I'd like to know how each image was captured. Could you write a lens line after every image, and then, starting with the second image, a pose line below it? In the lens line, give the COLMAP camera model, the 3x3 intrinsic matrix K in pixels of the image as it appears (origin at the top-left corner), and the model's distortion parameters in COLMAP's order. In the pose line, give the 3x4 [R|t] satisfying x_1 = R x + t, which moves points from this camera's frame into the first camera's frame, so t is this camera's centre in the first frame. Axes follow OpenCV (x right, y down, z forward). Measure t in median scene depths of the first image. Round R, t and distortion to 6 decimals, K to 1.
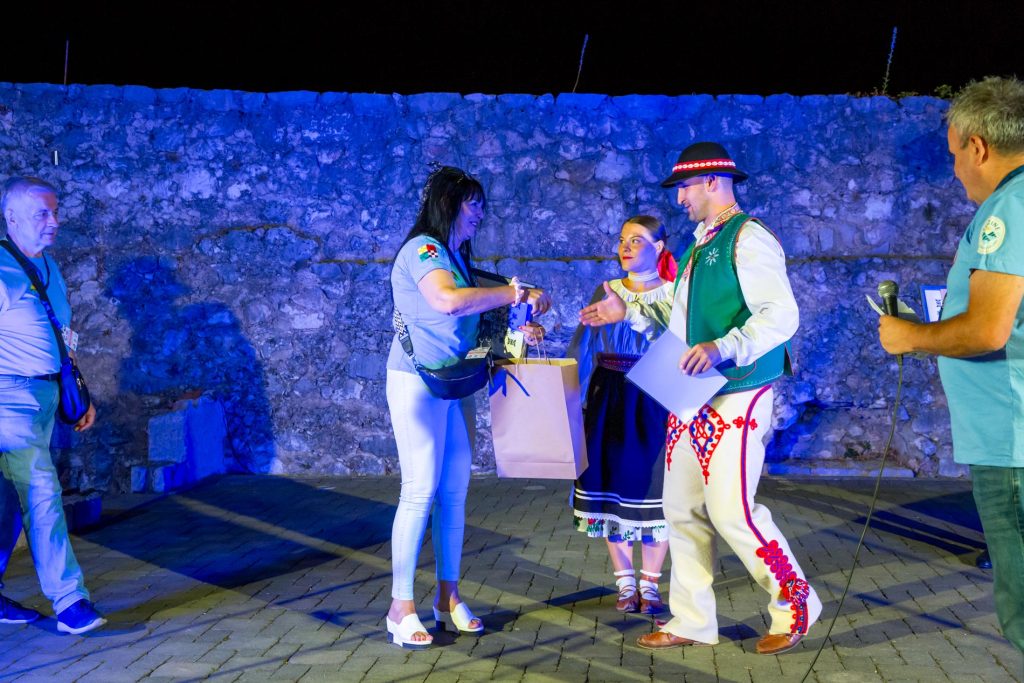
lens RADIAL K [[1305.0, 0, 517.8], [0, 1305.0, 342.5], [0, 0, 1]] dist [0.038189, -0.033275]
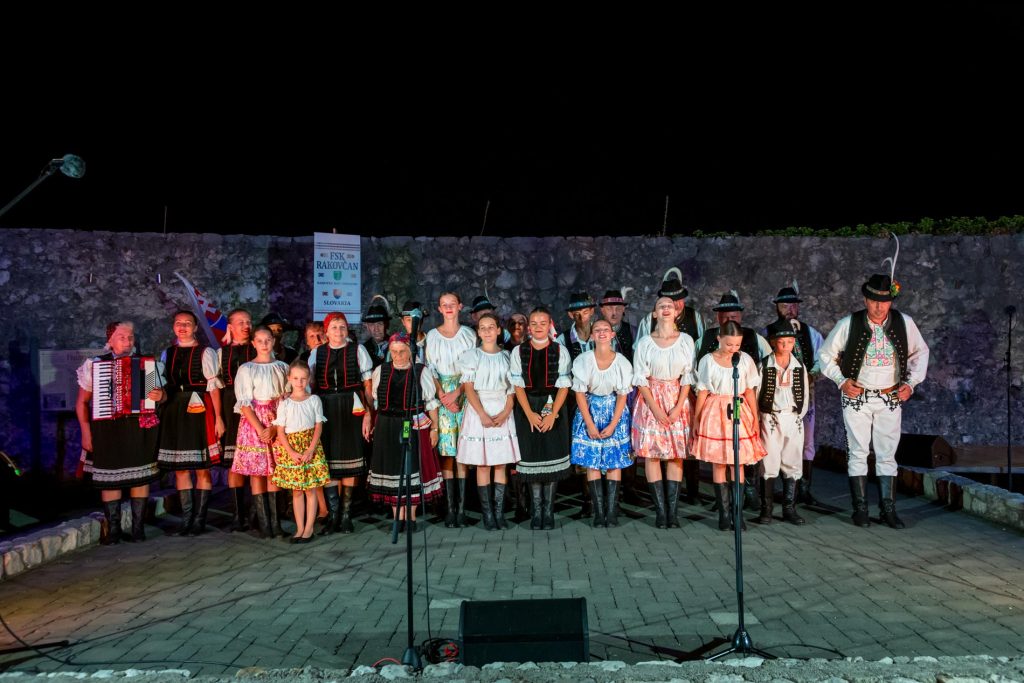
lens RADIAL K [[973.6, 0, 516.7], [0, 973.6, 329.6], [0, 0, 1]] dist [0.070364, -0.069485]
pose [[0.997024, -0.017207, 0.075145, -0.007428], [0.021722, 0.997981, -0.059684, 0.003148], [-0.073966, 0.061139, 0.995385, -0.230978]]
